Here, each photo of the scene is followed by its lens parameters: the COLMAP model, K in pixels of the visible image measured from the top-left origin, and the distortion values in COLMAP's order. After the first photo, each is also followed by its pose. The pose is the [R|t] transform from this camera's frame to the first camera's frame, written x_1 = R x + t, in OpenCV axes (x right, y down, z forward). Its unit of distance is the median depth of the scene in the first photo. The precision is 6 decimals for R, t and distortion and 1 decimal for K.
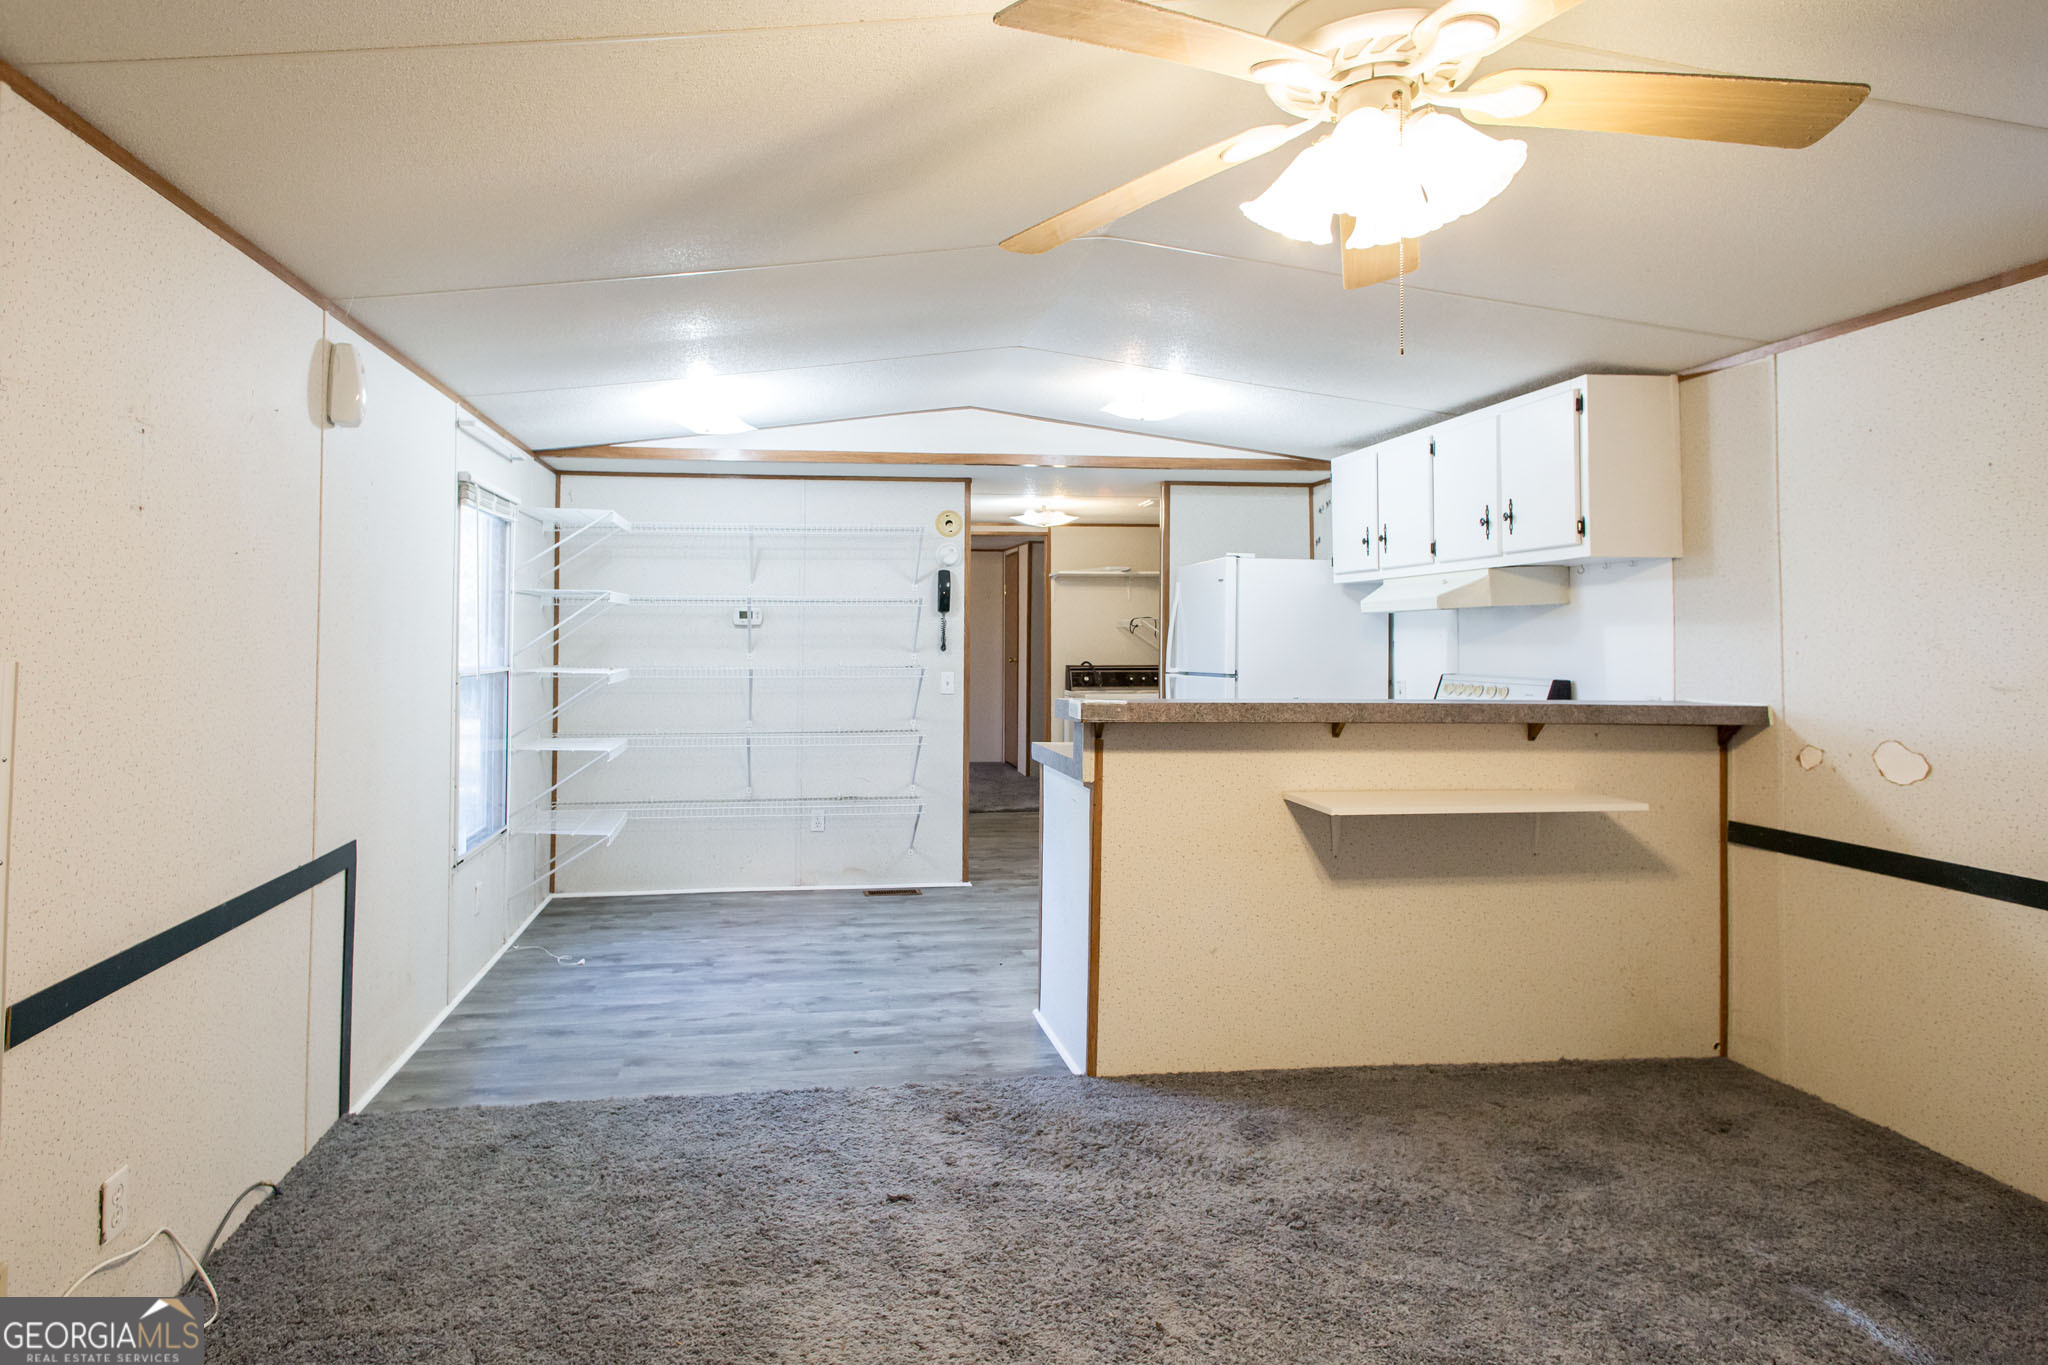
lens RADIAL K [[1179.0, 0, 961.4], [0, 1179.0, 606.1], [0, 0, 1]] dist [0.013918, -0.002606]
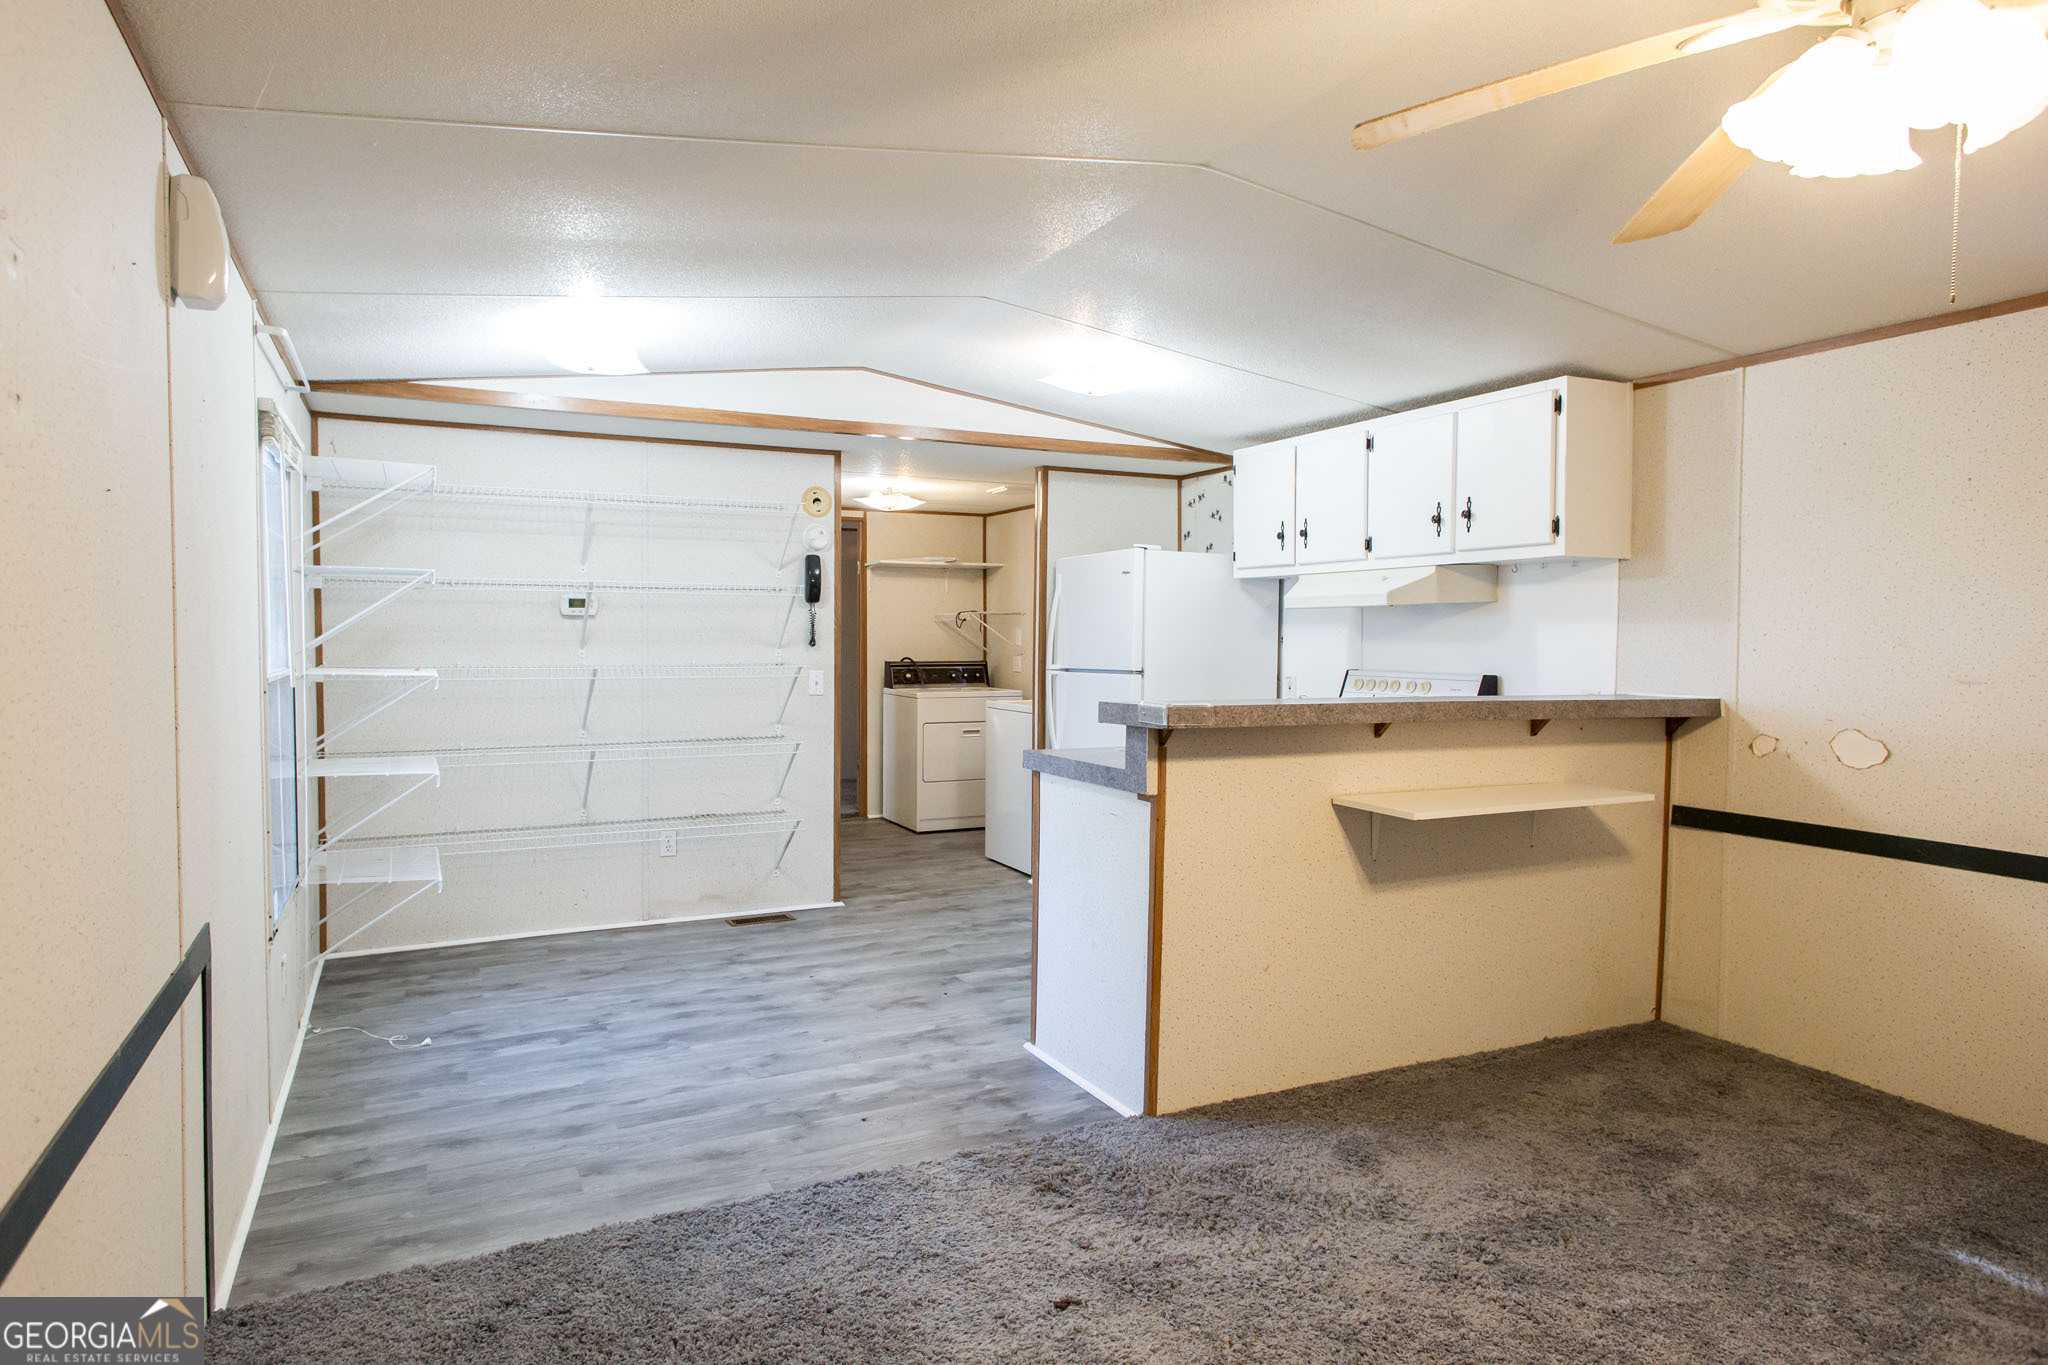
lens RADIAL K [[1179.0, 0, 1025.6], [0, 1179.0, 684.3], [0, 0, 1]] dist [0.013918, -0.002606]
pose [[0.945534, -0.010333, 0.325360, -0.246088], [-0.012957, 0.997510, 0.069332, 0.004395], [-0.325266, -0.069771, 0.943045, 0.177063]]
